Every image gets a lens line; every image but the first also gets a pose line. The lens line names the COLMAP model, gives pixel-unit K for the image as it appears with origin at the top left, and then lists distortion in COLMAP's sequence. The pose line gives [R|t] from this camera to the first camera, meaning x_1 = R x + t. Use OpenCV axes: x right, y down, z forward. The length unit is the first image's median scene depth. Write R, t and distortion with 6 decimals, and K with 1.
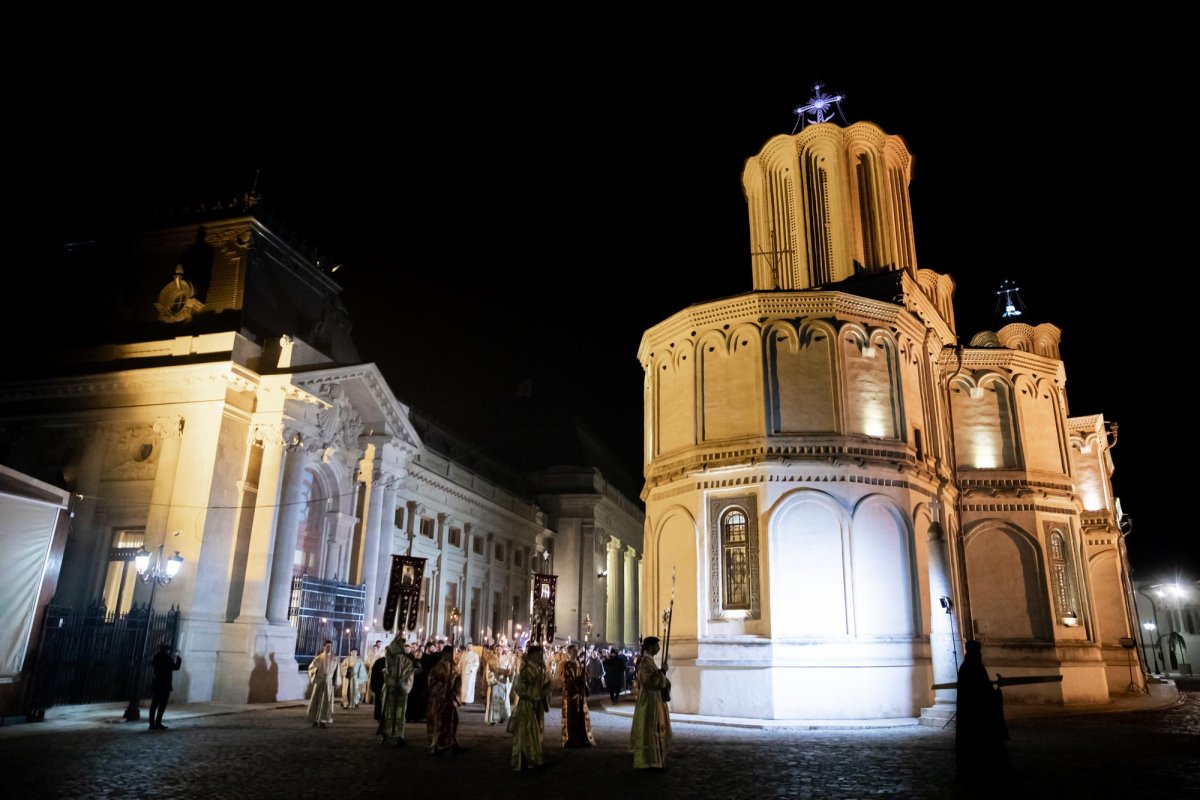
lens RADIAL K [[820.7, 0, 602.5], [0, 820.7, 392.2], [0, 0, 1]] dist [-0.106753, 0.085682]
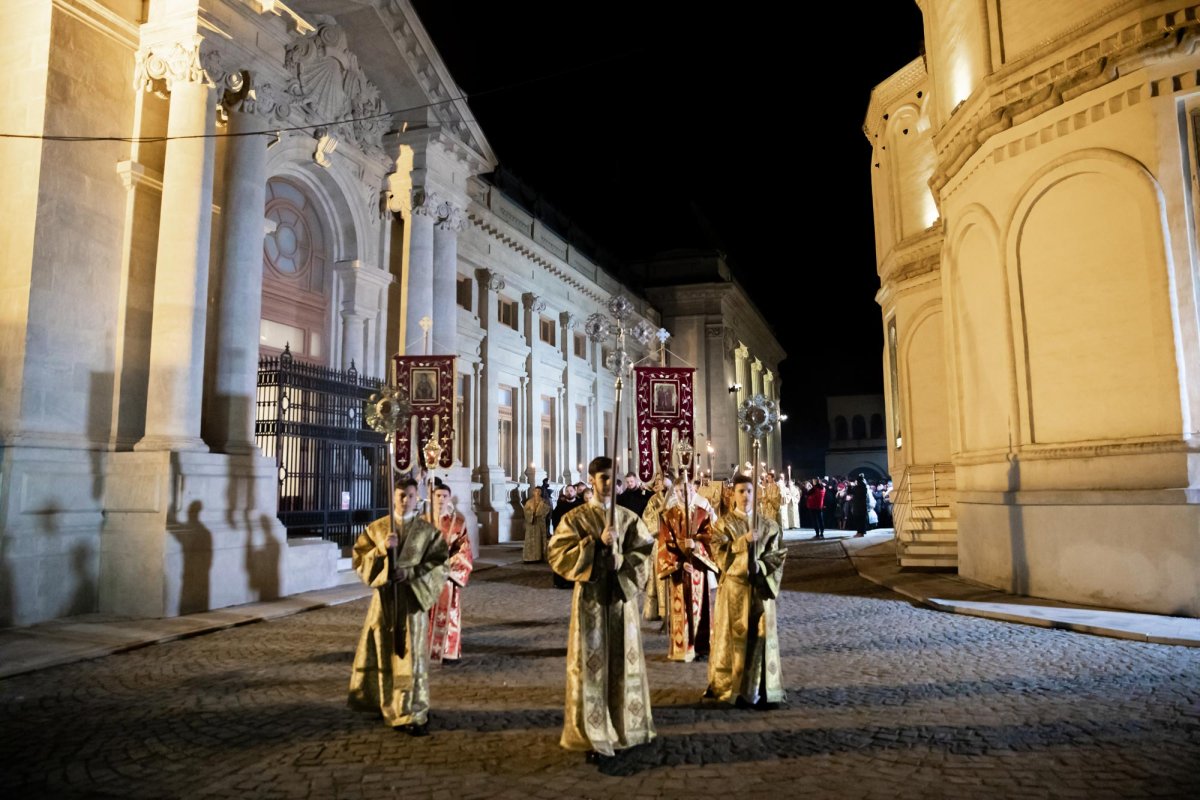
lens RADIAL K [[820.7, 0, 602.5], [0, 820.7, 392.2], [0, 0, 1]] dist [-0.106753, 0.085682]
pose [[0.995644, -0.040282, -0.084088, -0.108165], [0.055548, 0.980604, 0.187961, 0.137522], [0.074886, -0.191813, 0.978570, 0.430945]]
